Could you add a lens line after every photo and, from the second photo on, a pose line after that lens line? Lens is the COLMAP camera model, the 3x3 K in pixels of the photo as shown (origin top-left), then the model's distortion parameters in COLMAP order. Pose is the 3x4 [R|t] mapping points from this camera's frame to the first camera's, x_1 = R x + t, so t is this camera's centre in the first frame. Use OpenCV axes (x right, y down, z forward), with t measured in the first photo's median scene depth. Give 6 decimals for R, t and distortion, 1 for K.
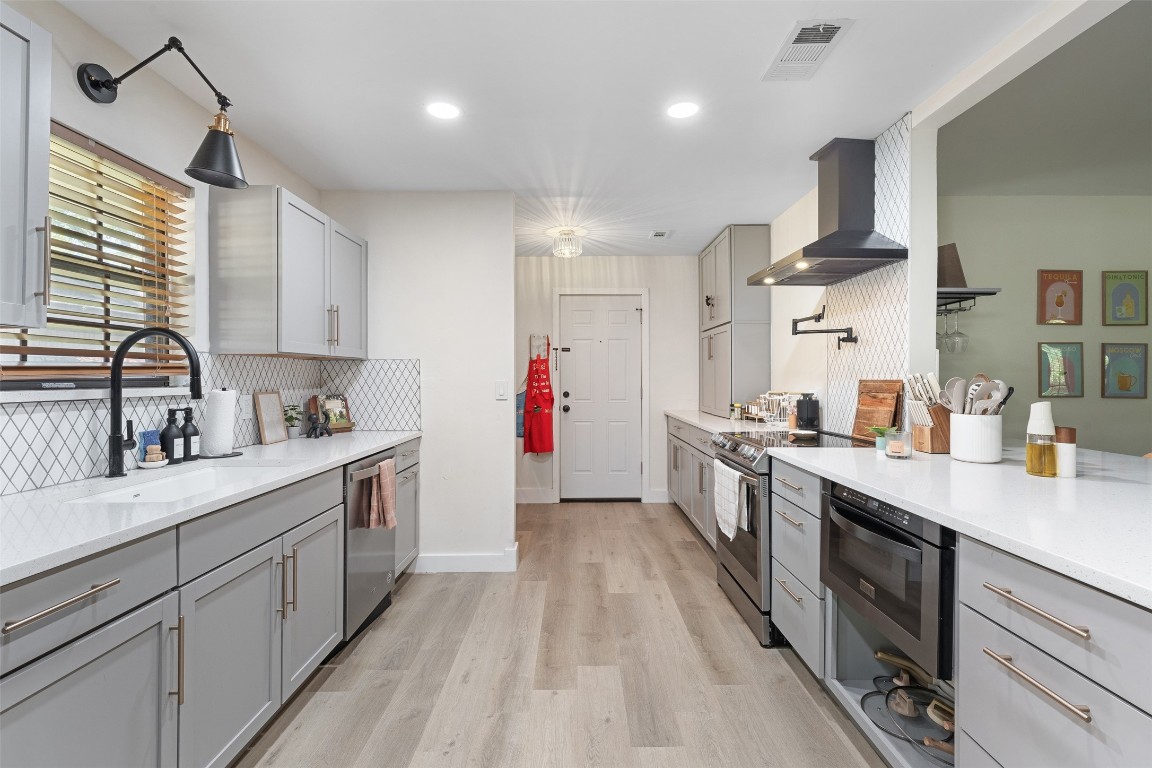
lens RADIAL K [[508.6, 0, 578.1], [0, 508.6, 373.7], [0, 0, 1]] dist [-0.000071, -0.001170]
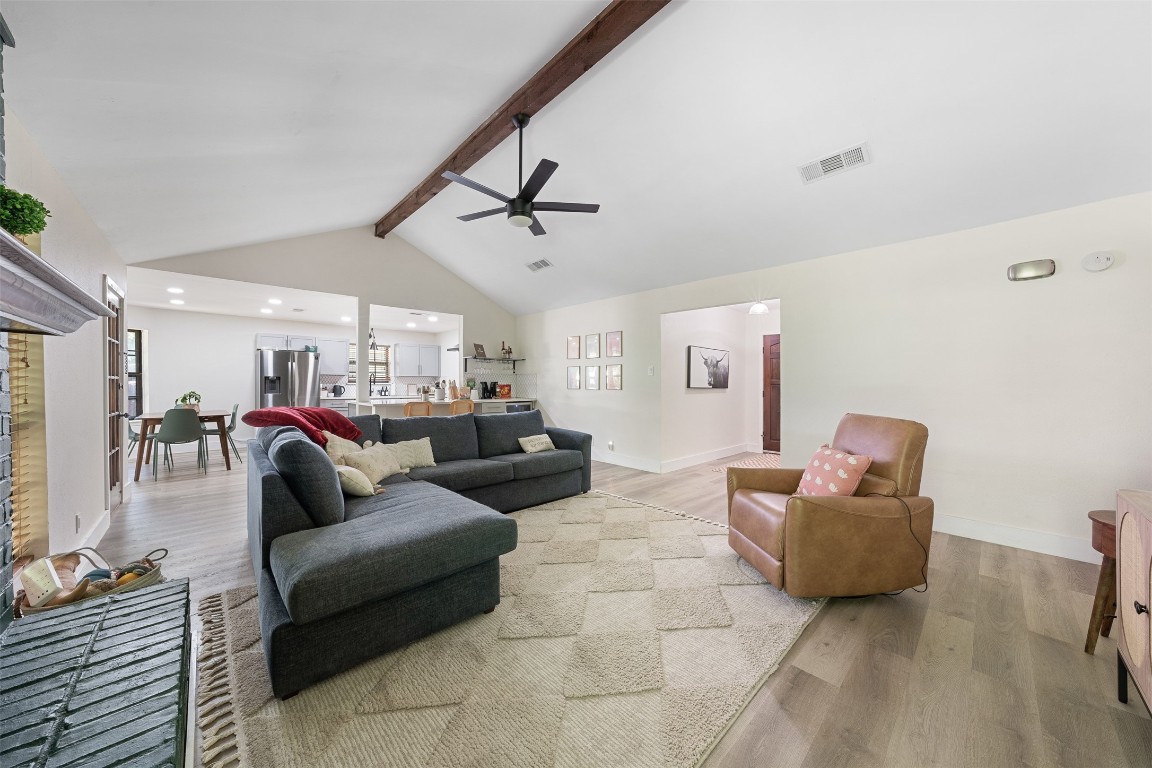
lens RADIAL K [[394.9, 0, 575.4], [0, 394.9, 377.7], [0, 0, 1]] dist [-0.003049, -0.000376]
pose [[0.685954, -0.008698, -0.727593, 2.877357], [0.003860, 0.999958, -0.008315, 0.010234], [0.727635, 0.002895, 0.685958, -0.347715]]
